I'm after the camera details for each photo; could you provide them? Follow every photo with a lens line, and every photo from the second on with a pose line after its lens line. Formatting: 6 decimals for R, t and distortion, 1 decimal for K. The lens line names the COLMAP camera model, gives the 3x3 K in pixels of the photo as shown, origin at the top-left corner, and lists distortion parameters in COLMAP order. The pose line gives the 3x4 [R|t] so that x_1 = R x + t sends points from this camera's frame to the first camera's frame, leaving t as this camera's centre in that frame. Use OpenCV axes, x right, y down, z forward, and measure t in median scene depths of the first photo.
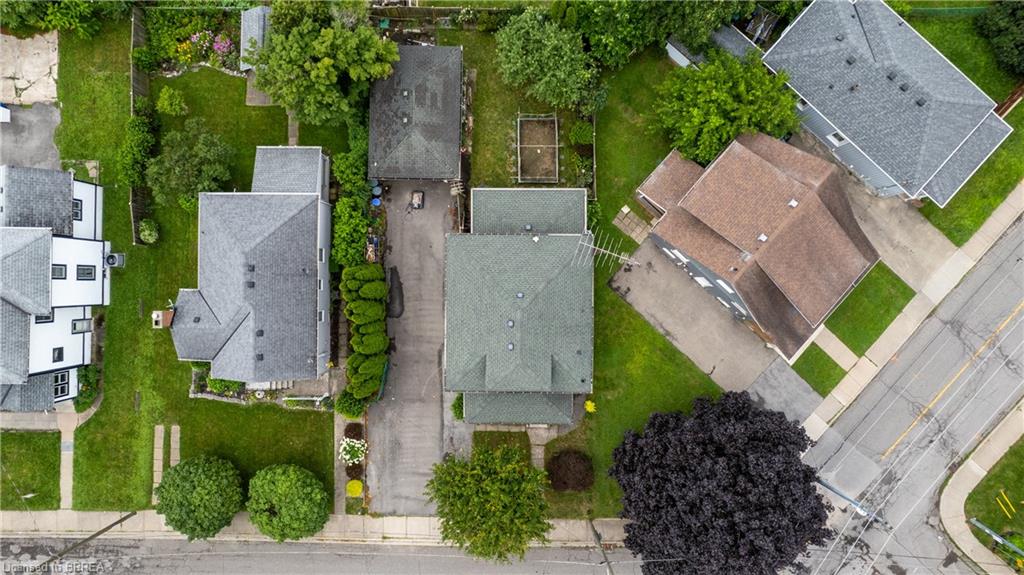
lens RADIAL K [[652.3, 0, 512.0], [0, 652.3, 287.5], [0, 0, 1]] dist [-0.068908, 0.067653]
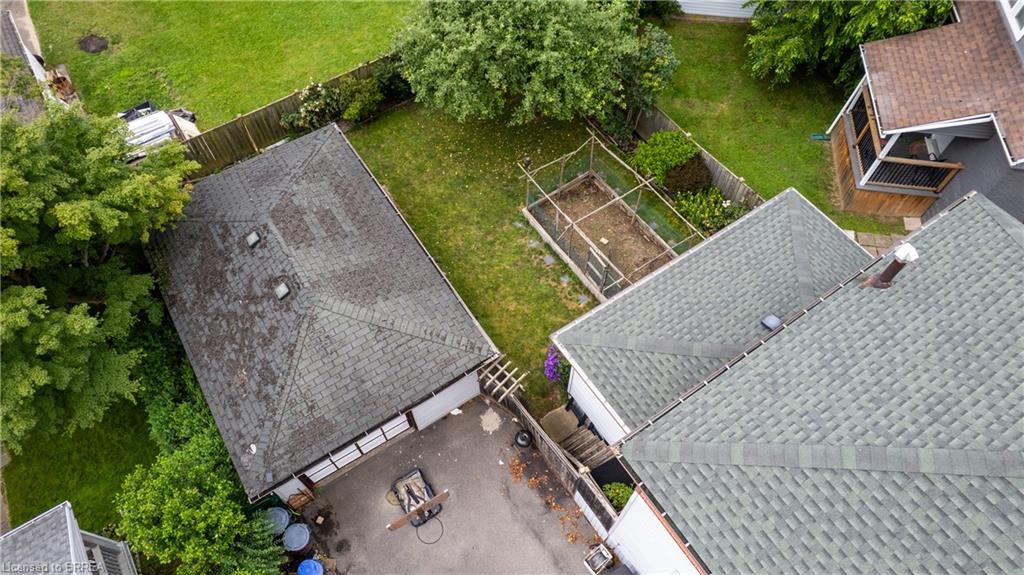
lens RADIAL K [[652.3, 0, 512.0], [0, 652.3, 287.5], [0, 0, 1]] dist [-0.068908, 0.067653]
pose [[0.827047, -0.477622, 0.296431, -0.161849], [0.562126, 0.700092, -0.440324, -0.034337], [0.002779, 0.530800, 0.847493, 0.691911]]
